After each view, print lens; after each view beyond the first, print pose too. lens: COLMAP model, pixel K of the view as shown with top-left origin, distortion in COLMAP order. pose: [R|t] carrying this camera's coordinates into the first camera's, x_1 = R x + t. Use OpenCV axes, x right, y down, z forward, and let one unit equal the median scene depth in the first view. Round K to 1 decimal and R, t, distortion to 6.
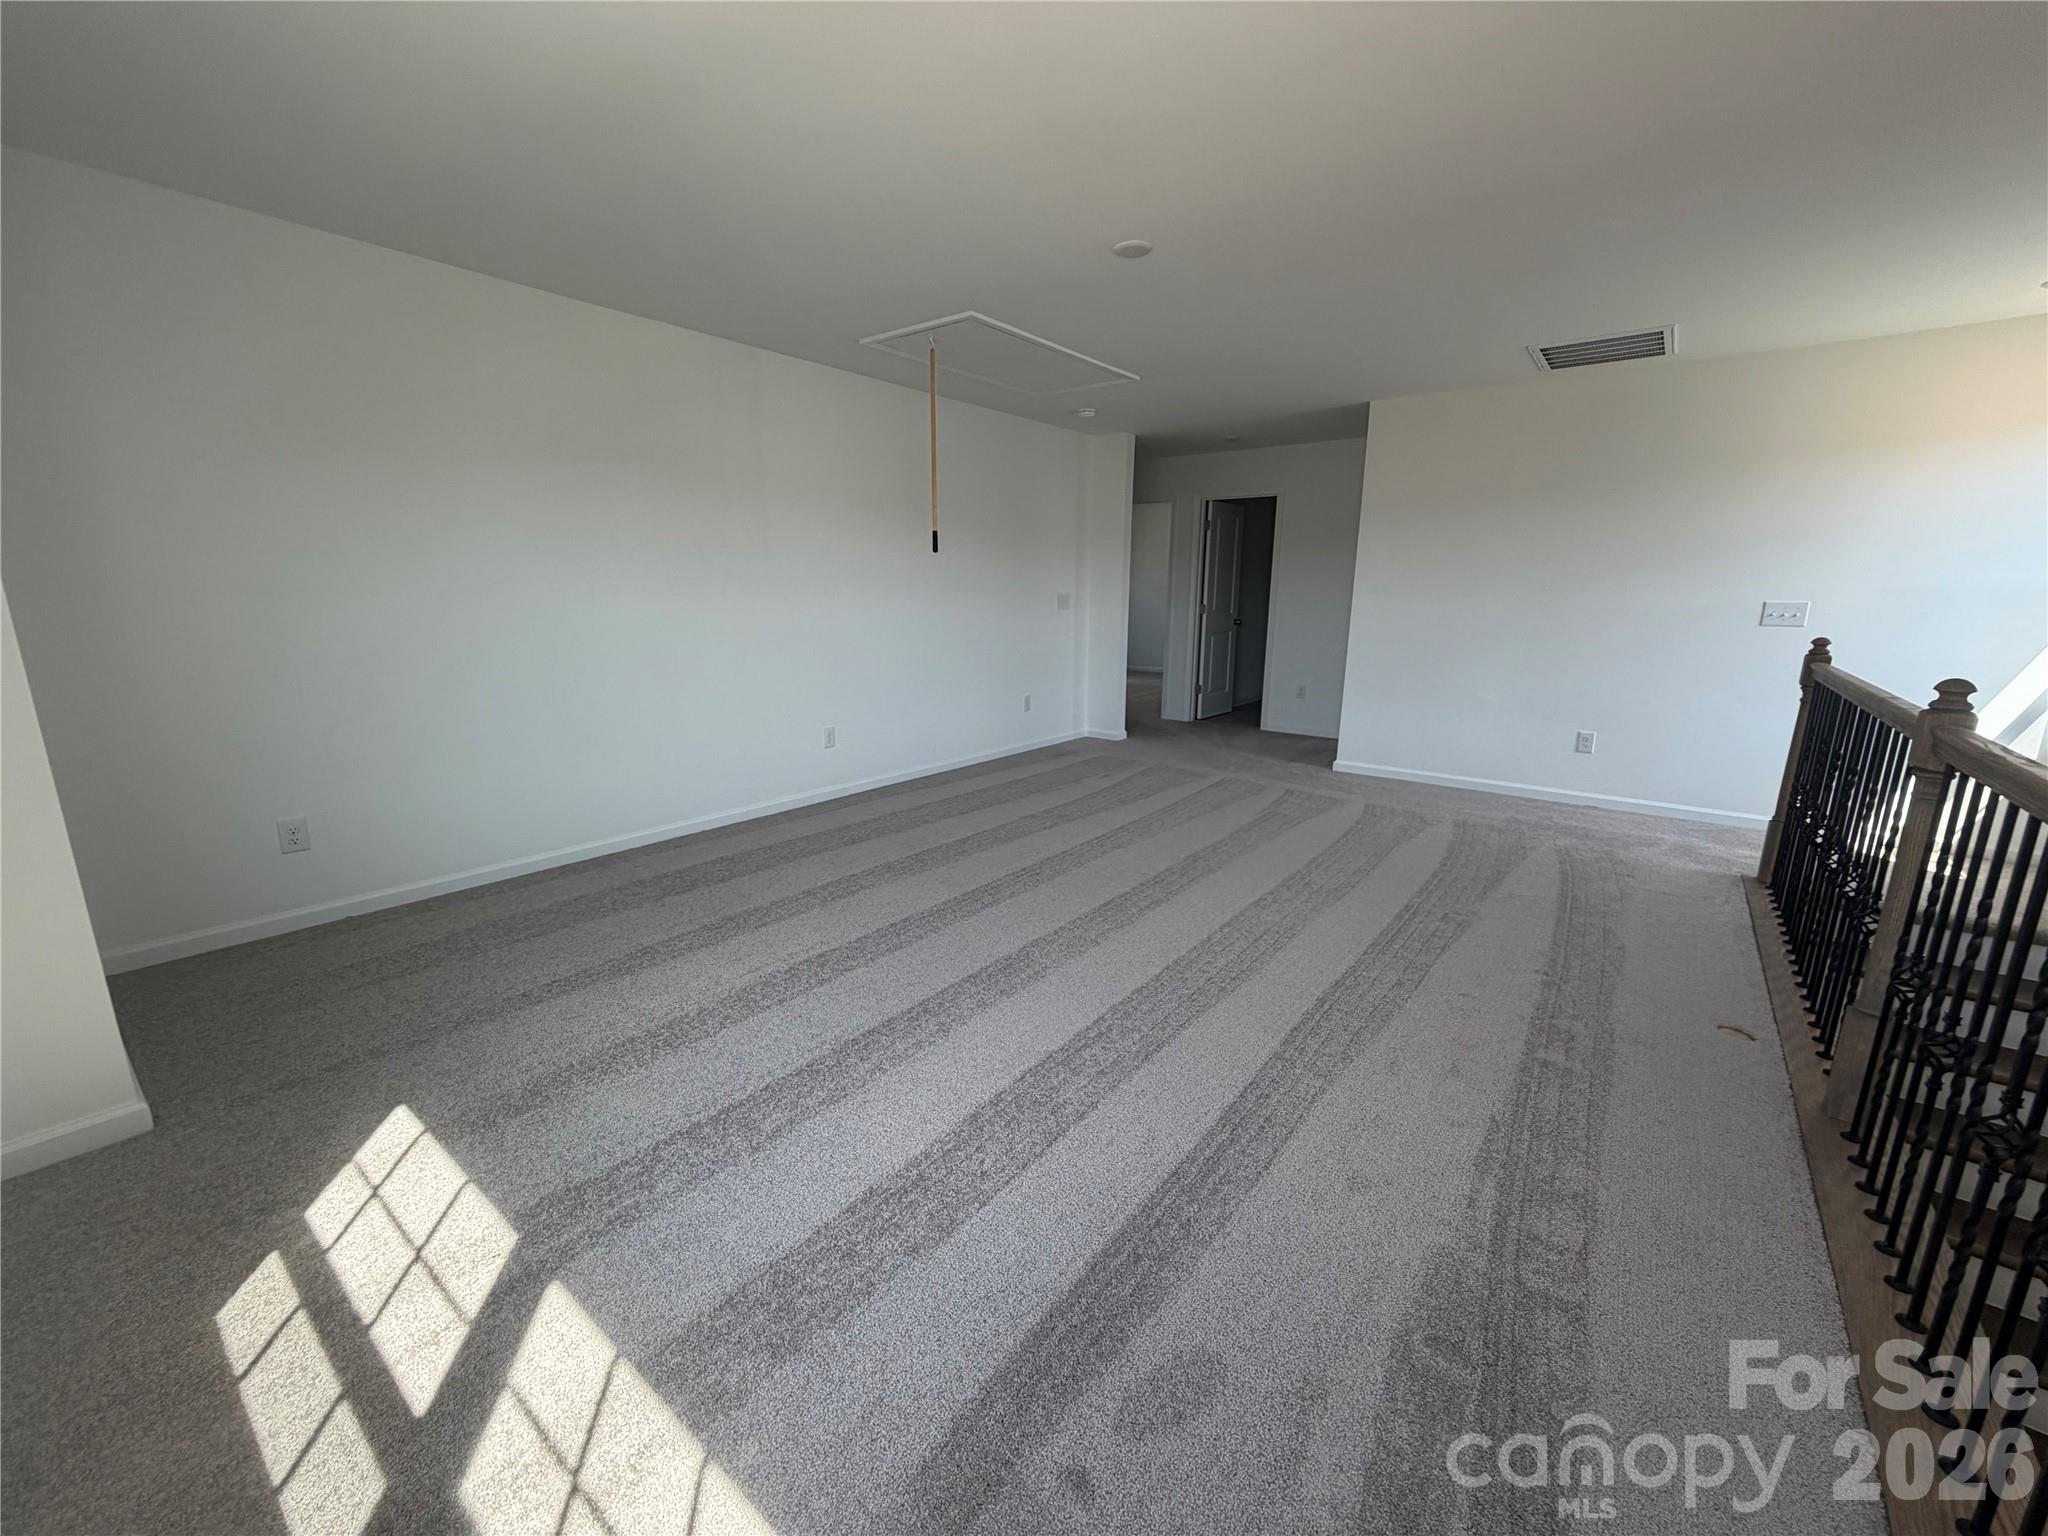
lens RADIAL K [[815.2, 0, 1021.3], [0, 815.2, 761.1], [0, 0, 1]] dist [-0.002137, 0.000722]
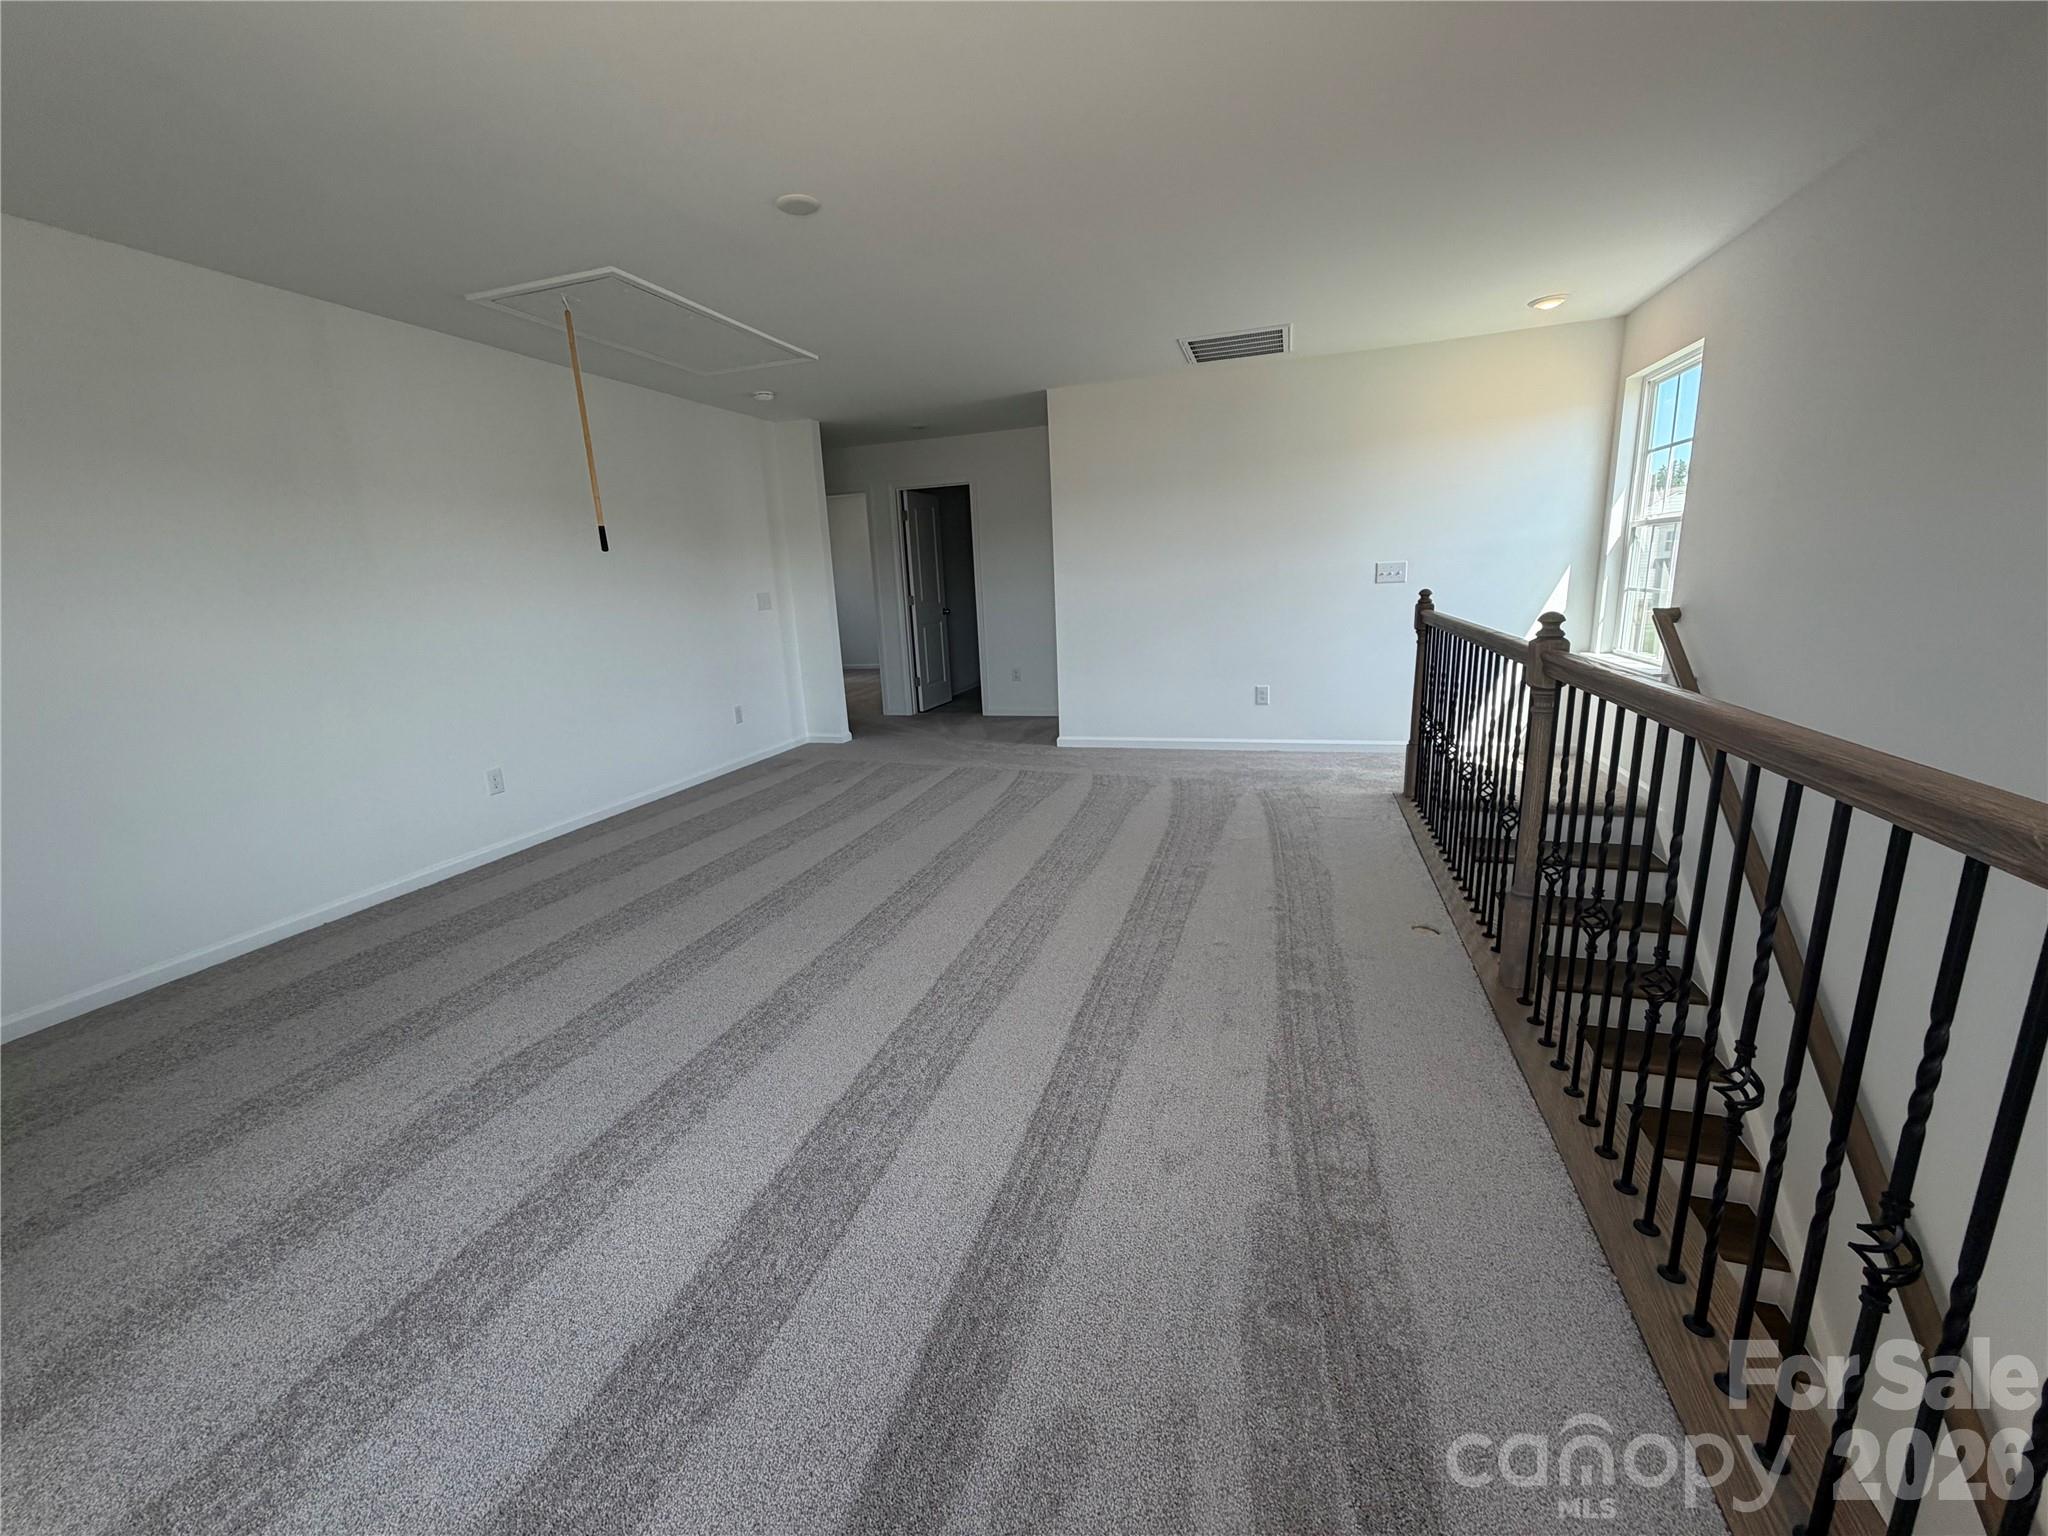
lens RADIAL K [[815.2, 0, 1022.3], [0, 815.2, 767.2], [0, 0, 1]] dist [-0.002137, 0.000722]
pose [[0.934943, -0.129834, 0.330189, -0.015831], [0.125963, 0.991479, 0.033192, -0.008954], [-0.331685, 0.010559, 0.943331, 0.101382]]
